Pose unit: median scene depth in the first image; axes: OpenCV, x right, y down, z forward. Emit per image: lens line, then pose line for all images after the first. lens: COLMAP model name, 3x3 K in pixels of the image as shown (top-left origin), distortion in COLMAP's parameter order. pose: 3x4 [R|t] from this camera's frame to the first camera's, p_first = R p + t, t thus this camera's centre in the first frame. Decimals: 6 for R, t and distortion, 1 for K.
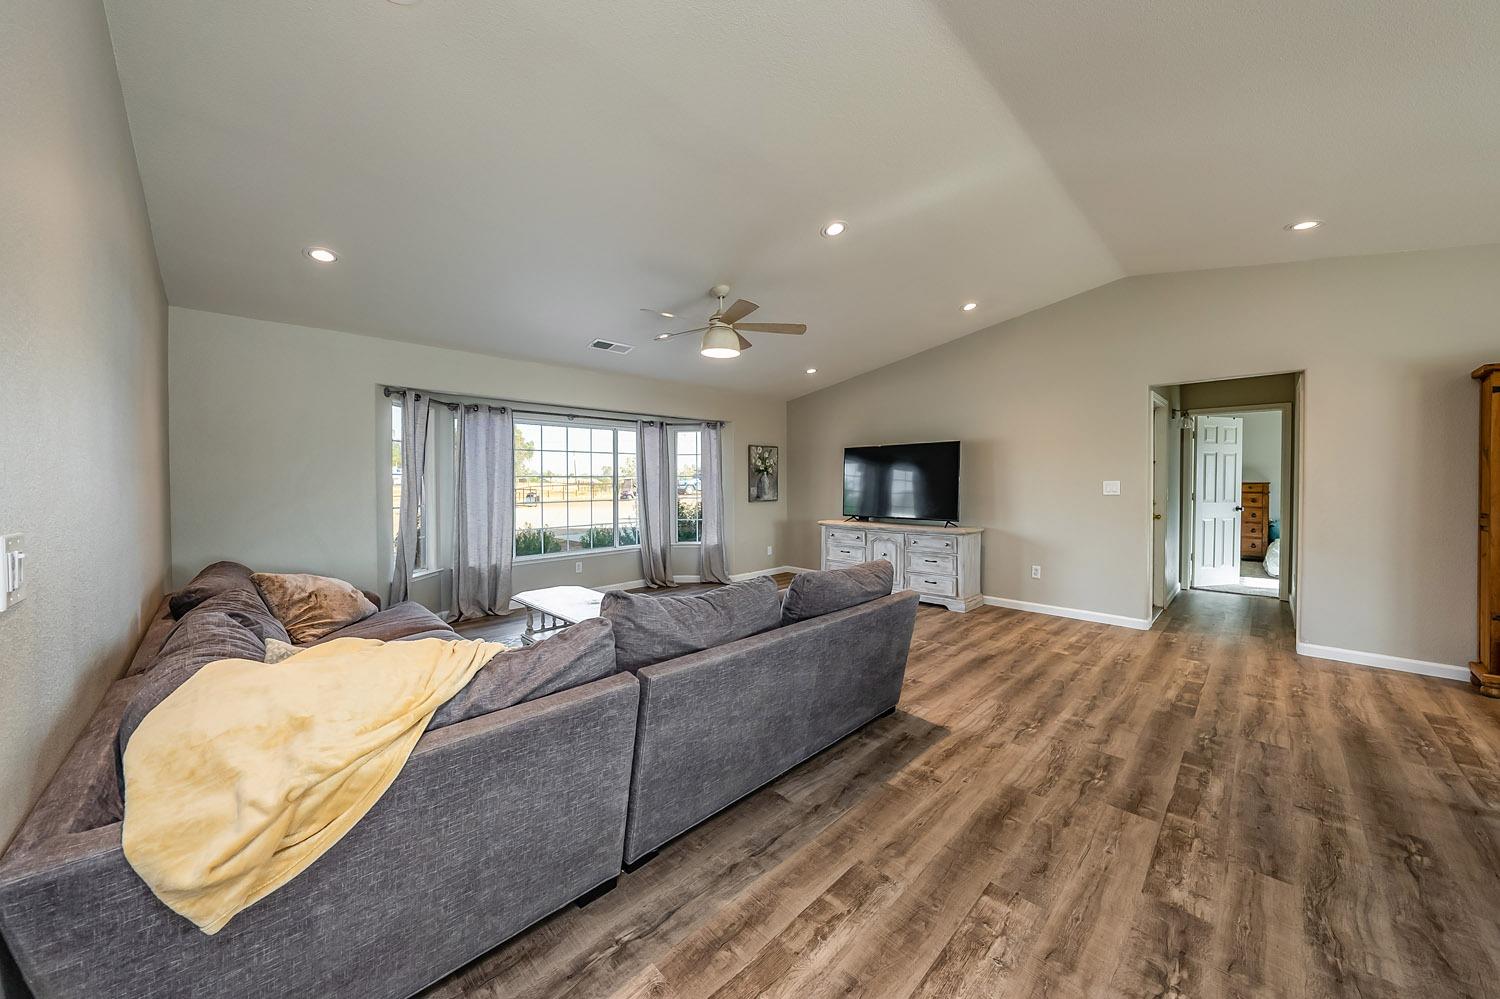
lens RADIAL K [[525.7, 0, 753.7], [0, 525.7, 485.0], [0, 0, 1]] dist [-0.001762, 0.000177]
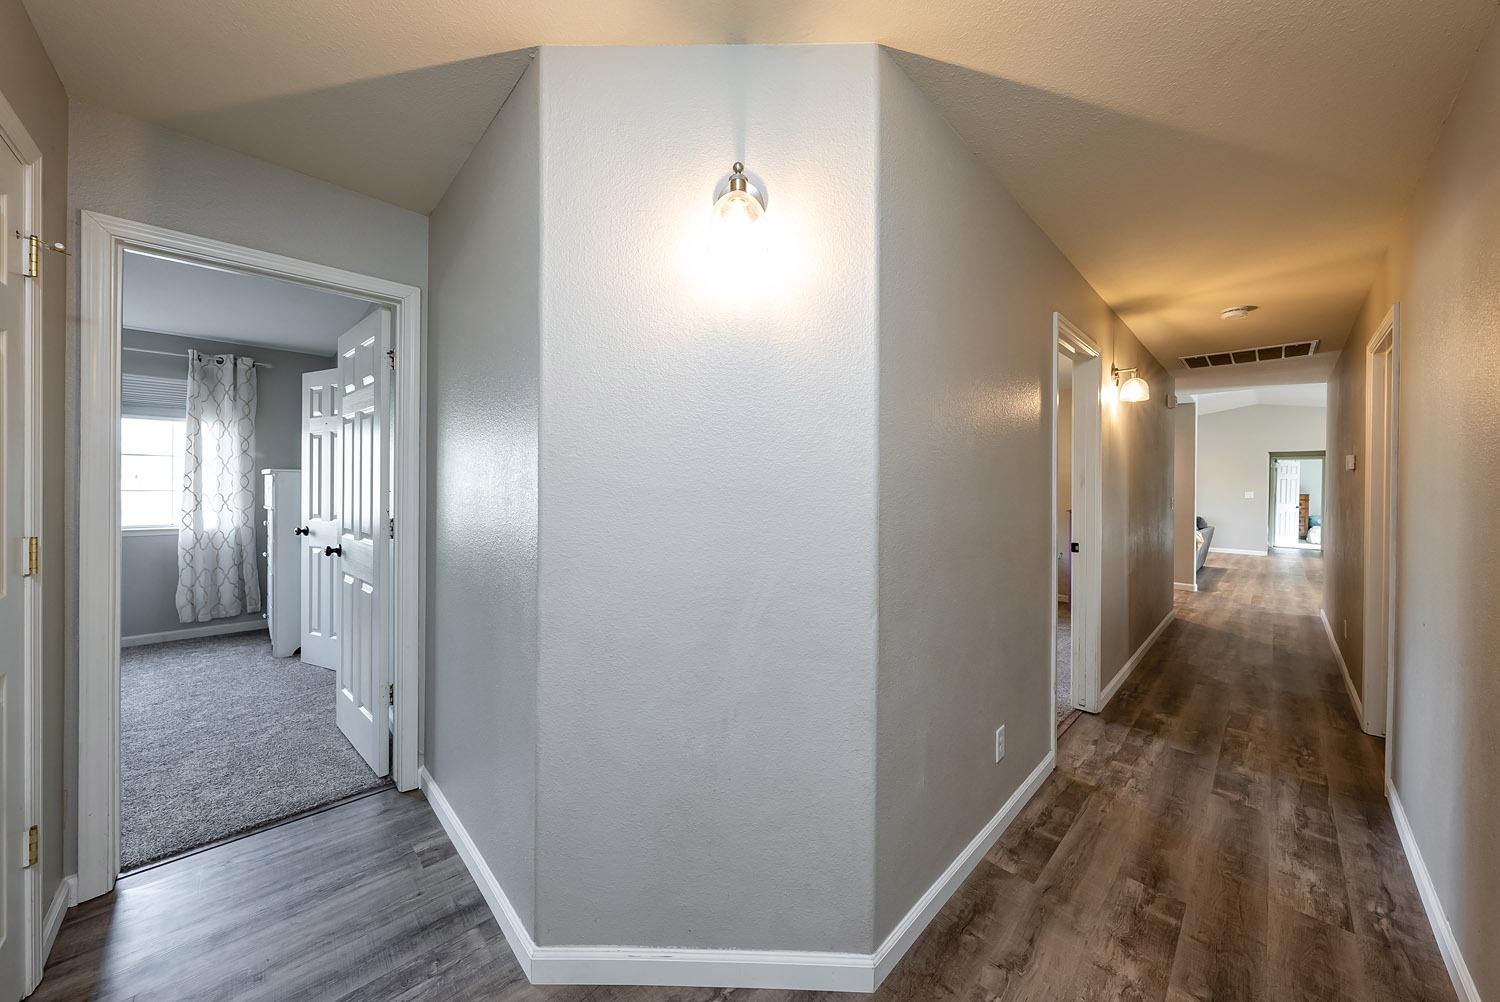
lens RADIAL K [[515.8, 0, 750.4], [0, 515.8, 490.5], [0, 0, 1]] dist [-0.001292, 0.000181]
pose [[0.999779, 0.006131, -0.020091, -2.446430], [-0.006370, 0.999910, -0.011837, 0.044440], [0.020016, 0.011963, 0.999728, -2.181329]]
